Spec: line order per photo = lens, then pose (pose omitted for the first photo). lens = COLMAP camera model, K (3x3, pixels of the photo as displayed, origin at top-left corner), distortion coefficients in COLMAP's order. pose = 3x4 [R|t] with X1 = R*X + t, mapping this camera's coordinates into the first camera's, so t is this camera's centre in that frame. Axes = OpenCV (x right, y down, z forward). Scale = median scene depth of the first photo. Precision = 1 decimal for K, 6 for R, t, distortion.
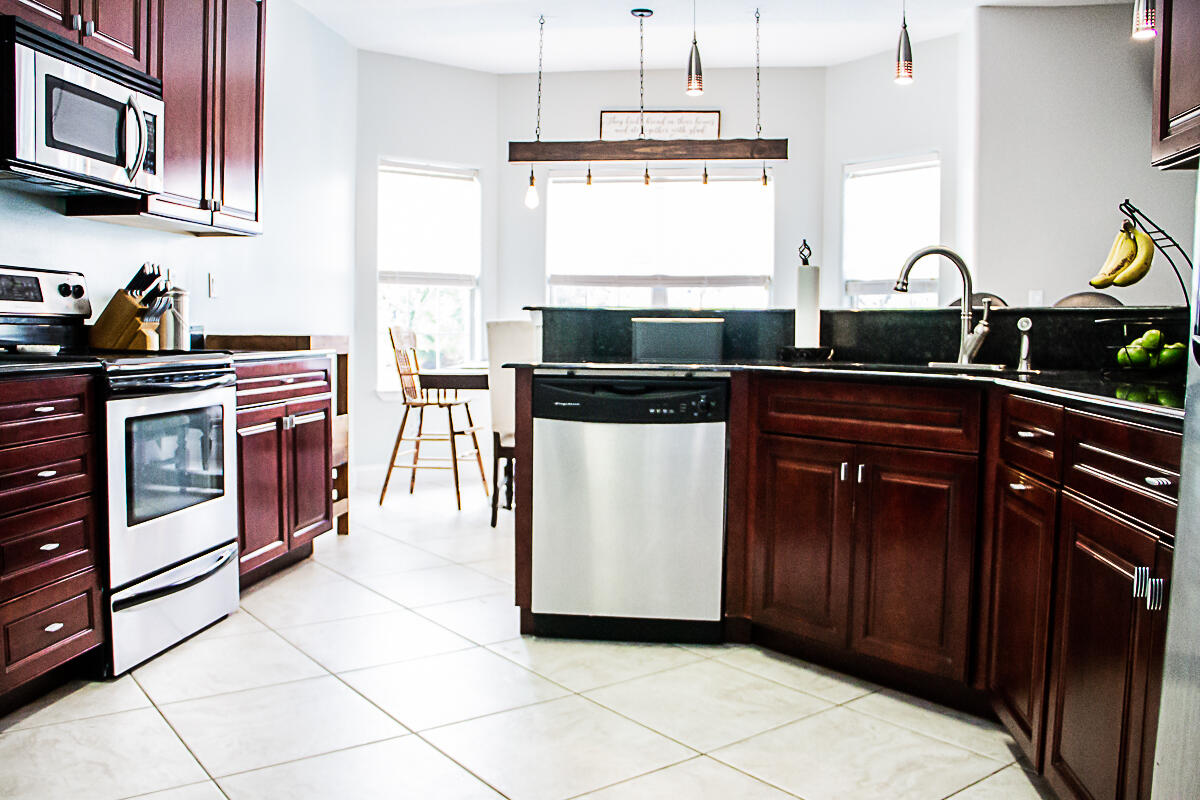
lens RADIAL K [[1010.5, 0, 593.1], [0, 1010.5, 407.5], [0, 0, 1]] dist [-0.178065, 0.122864]
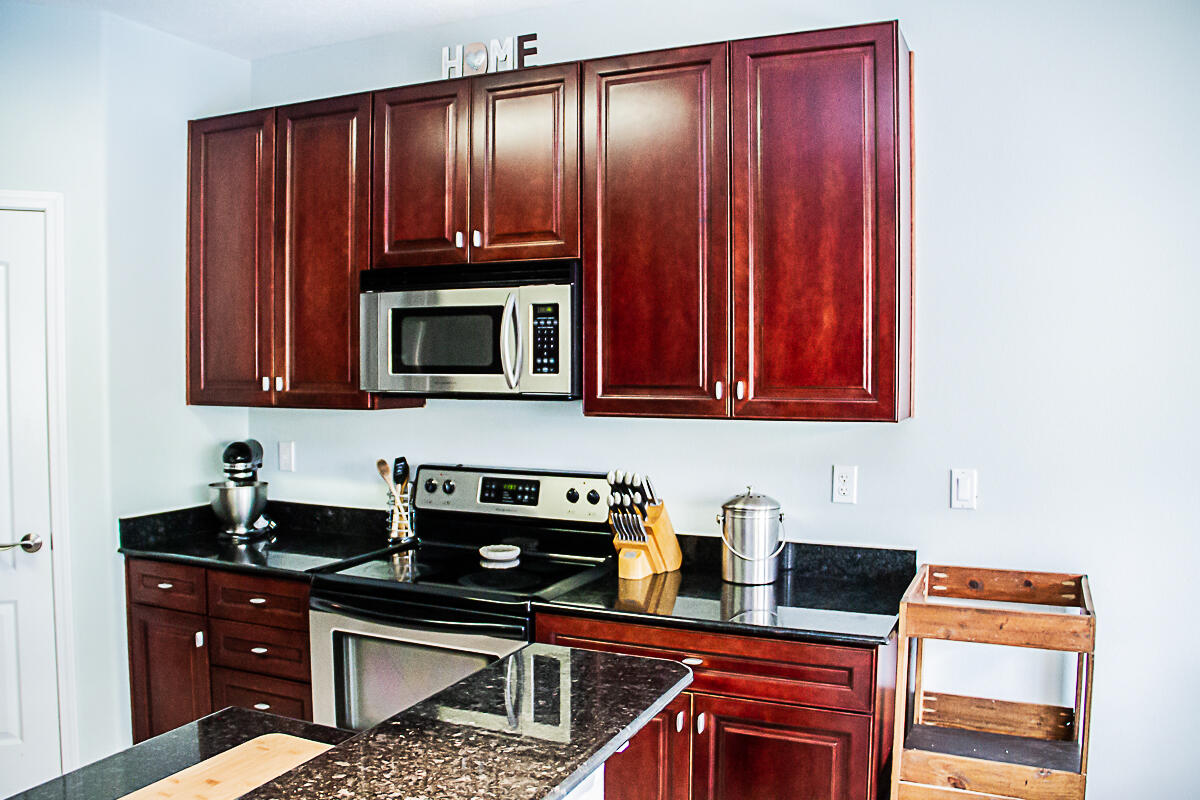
lens RADIAL K [[1010.5, 0, 593.1], [0, 1010.5, 407.5], [0, 0, 1]] dist [-0.178065, 0.122864]
pose [[-0.295368, 0.027664, -0.954983, 0.229399], [-0.083854, 0.994972, 0.054758, -0.155639], [0.951696, 0.096253, -0.291563, 0.770751]]
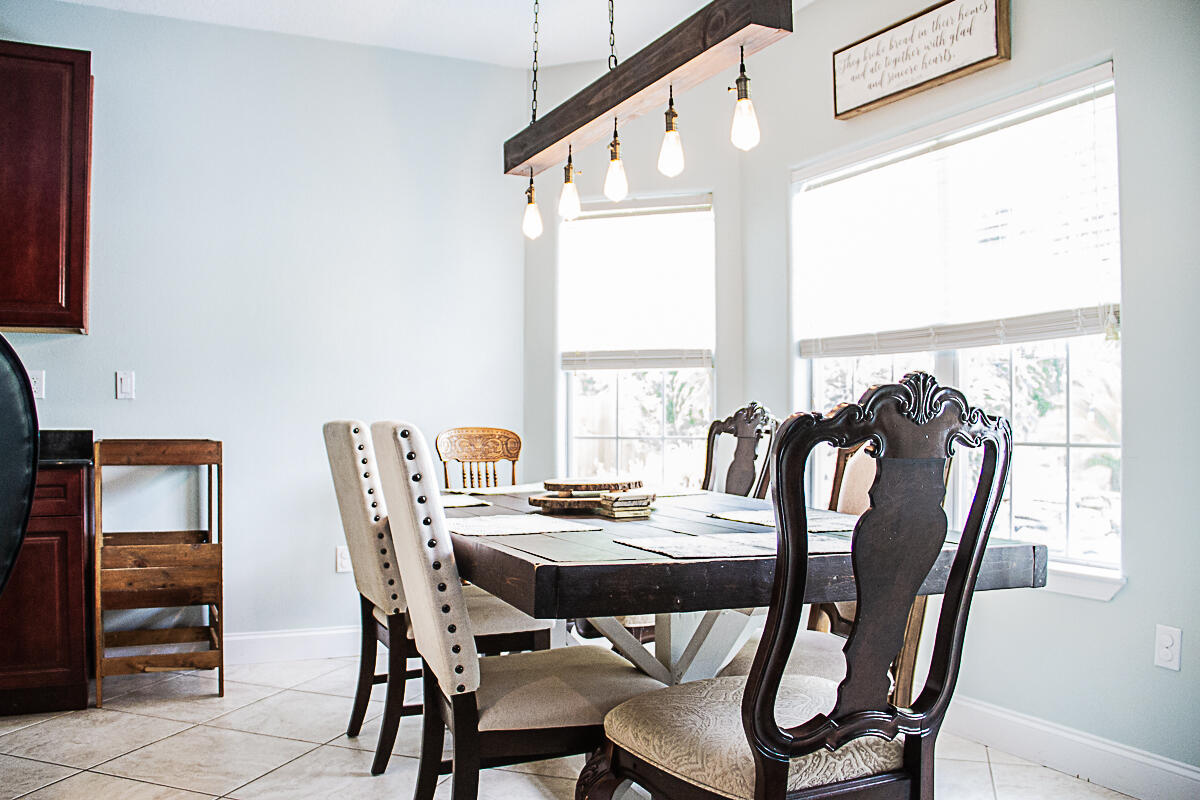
lens RADIAL K [[1010.5, 0, 593.1], [0, 1010.5, 407.5], [0, 0, 1]] dist [-0.178065, 0.122864]
pose [[0.544408, -0.021304, -0.838550, 0.483713], [-0.060010, 0.996127, -0.064267, -0.056632], [0.836671, 0.085309, 0.541021, 0.707141]]
